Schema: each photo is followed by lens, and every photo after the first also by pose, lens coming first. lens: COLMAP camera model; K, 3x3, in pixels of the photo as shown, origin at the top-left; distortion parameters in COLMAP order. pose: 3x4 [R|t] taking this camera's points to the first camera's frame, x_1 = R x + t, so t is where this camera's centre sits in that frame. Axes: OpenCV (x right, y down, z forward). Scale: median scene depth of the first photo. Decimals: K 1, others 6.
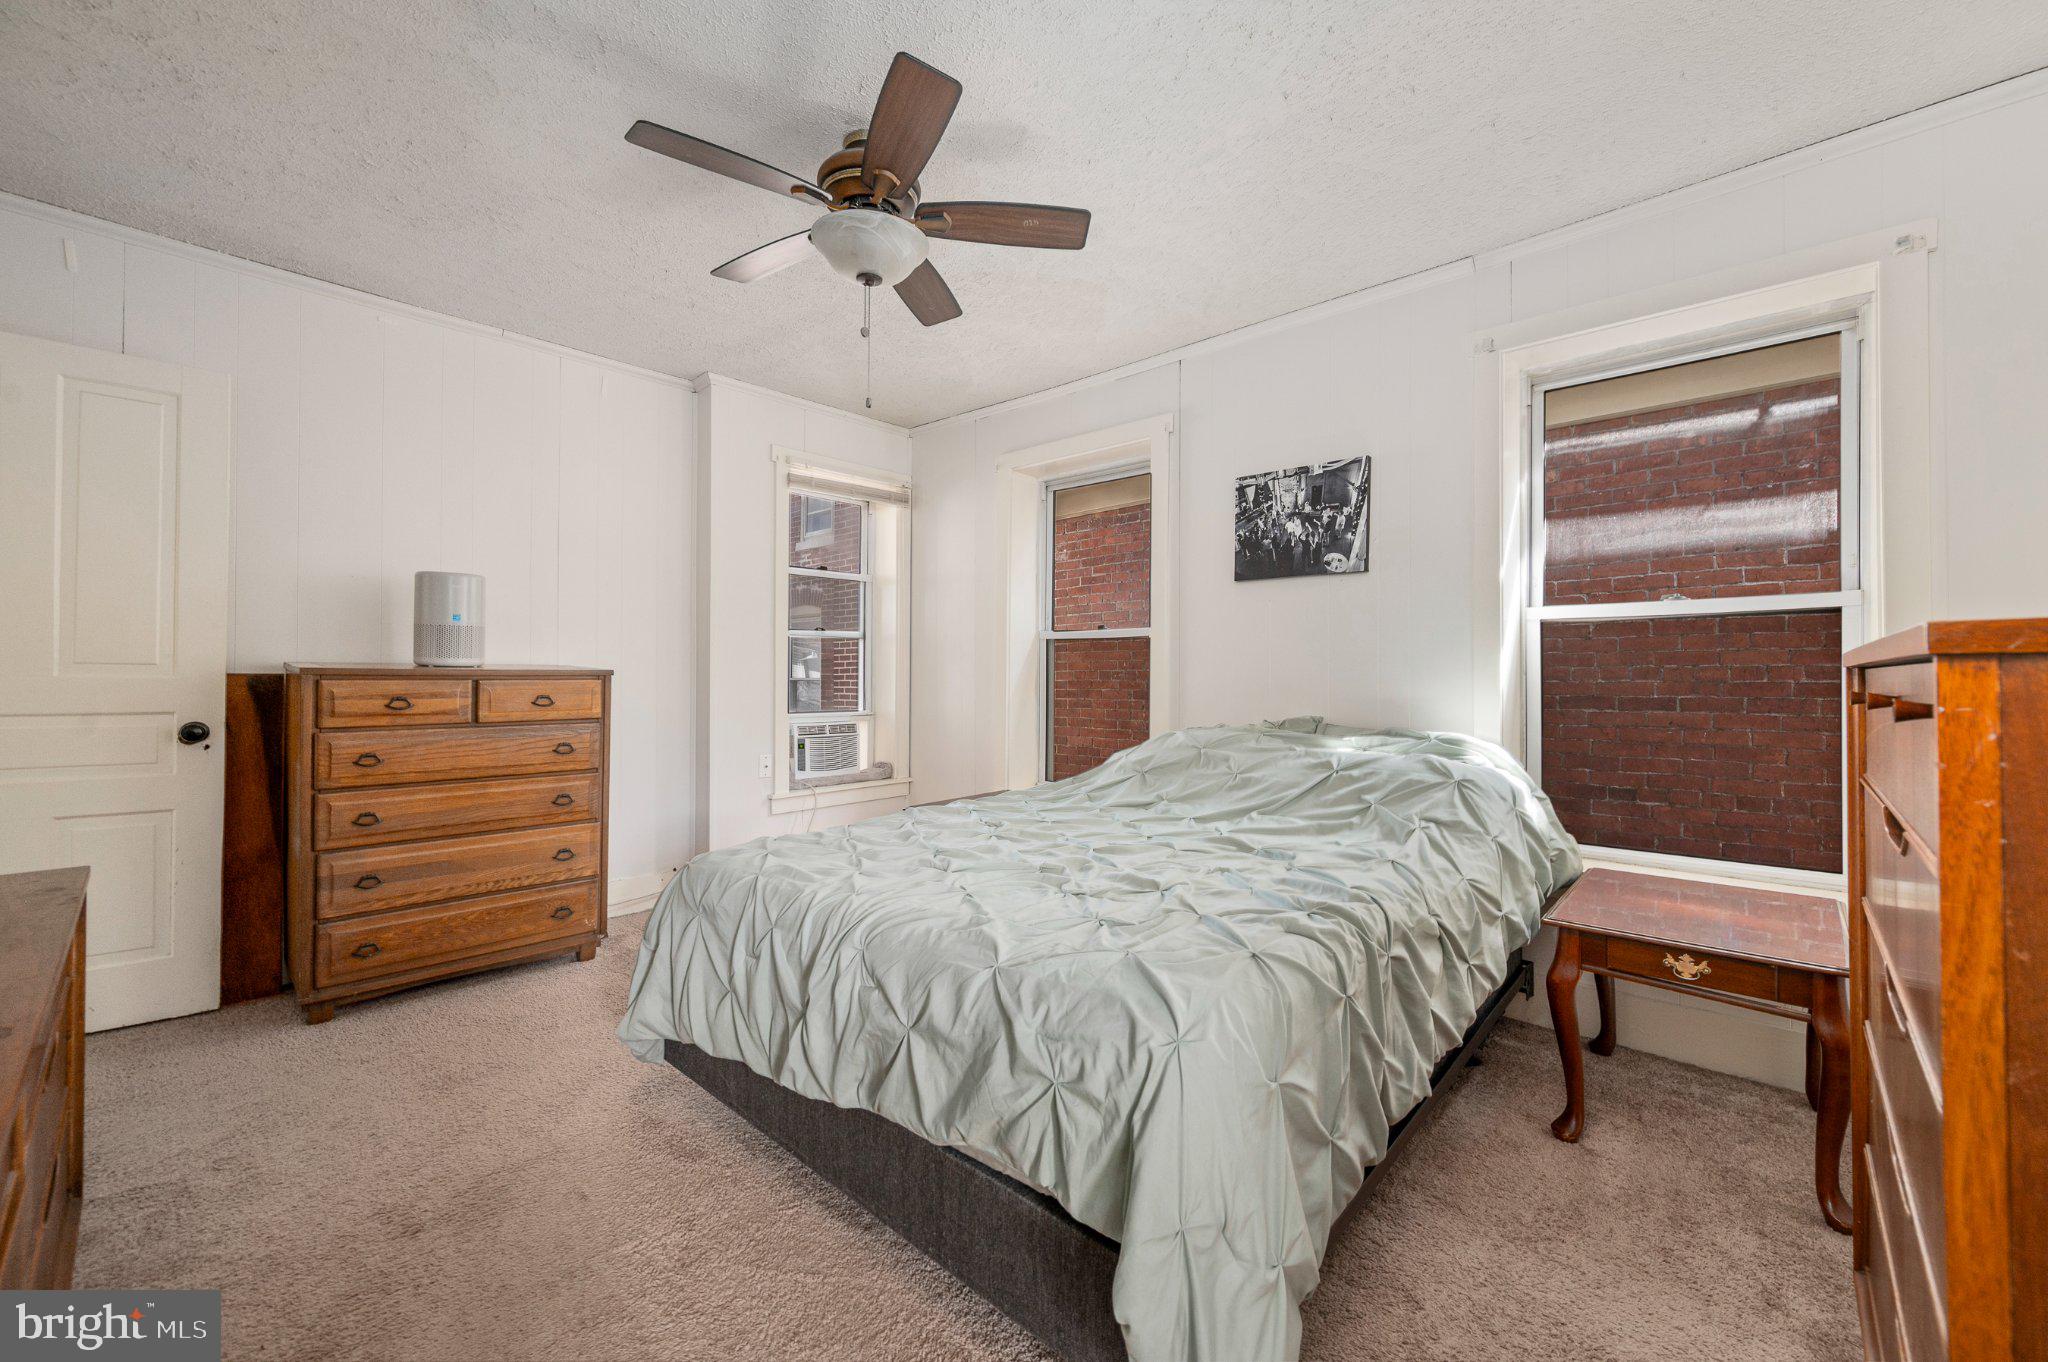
lens RADIAL K [[820.4, 0, 1035.0], [0, 820.4, 675.5], [0, 0, 1]] dist [0.003708, 0.000142]
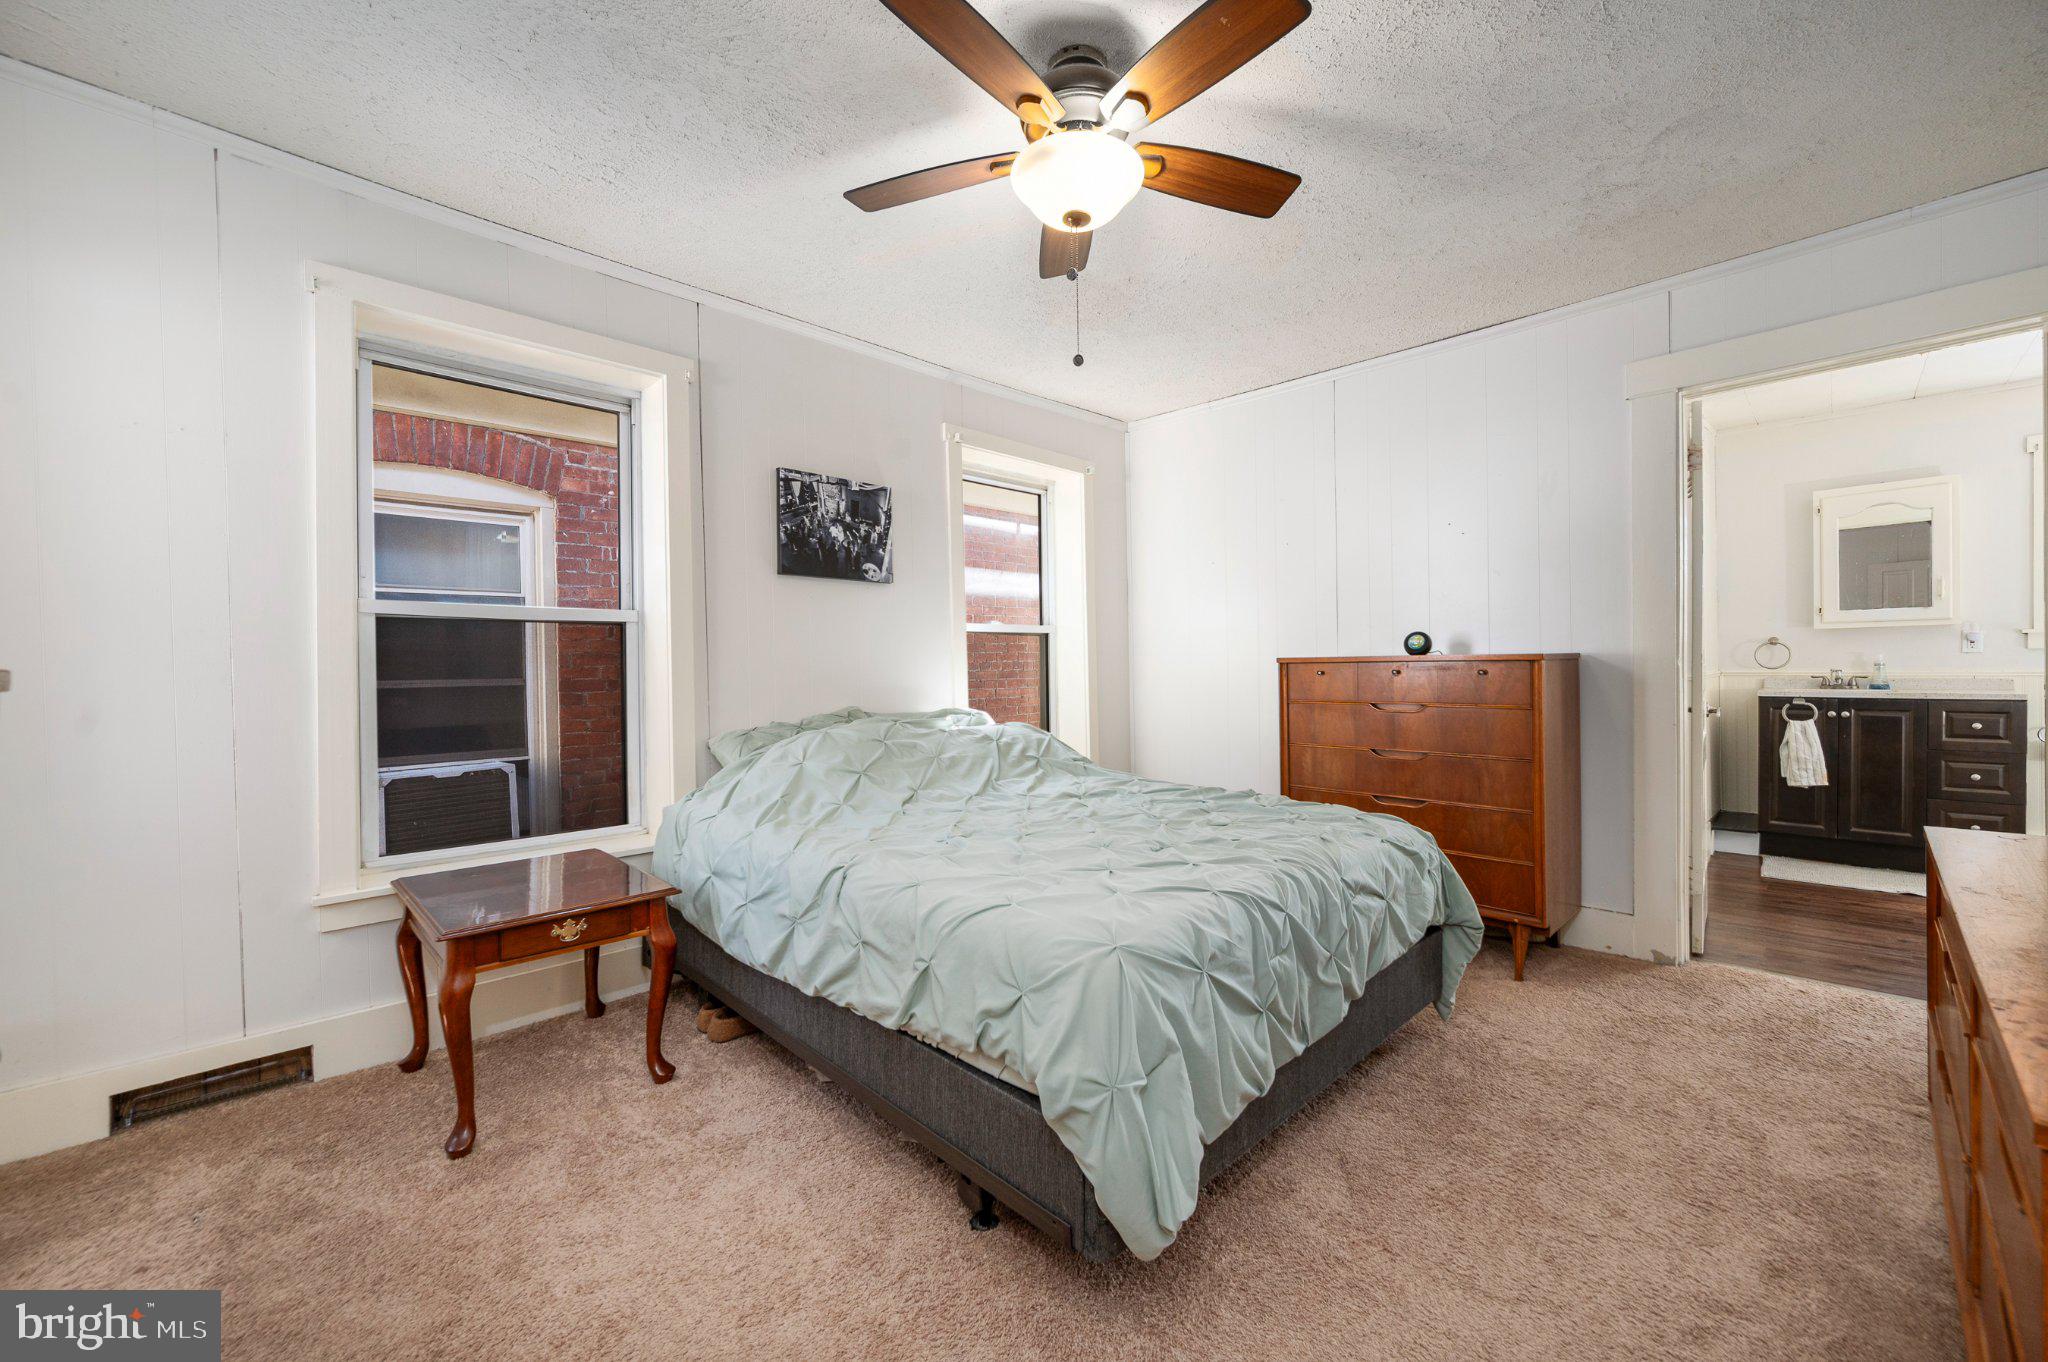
lens RADIAL K [[820.4, 0, 1035.8], [0, 820.4, 673.5], [0, 0, 1]] dist [0.003708, 0.000142]
pose [[0.055335, -0.004661, 0.998457, -0.749122], [0.013832, 0.999897, 0.003901, 0.003500], [-0.998372, 0.013595, 0.055394, 0.685272]]
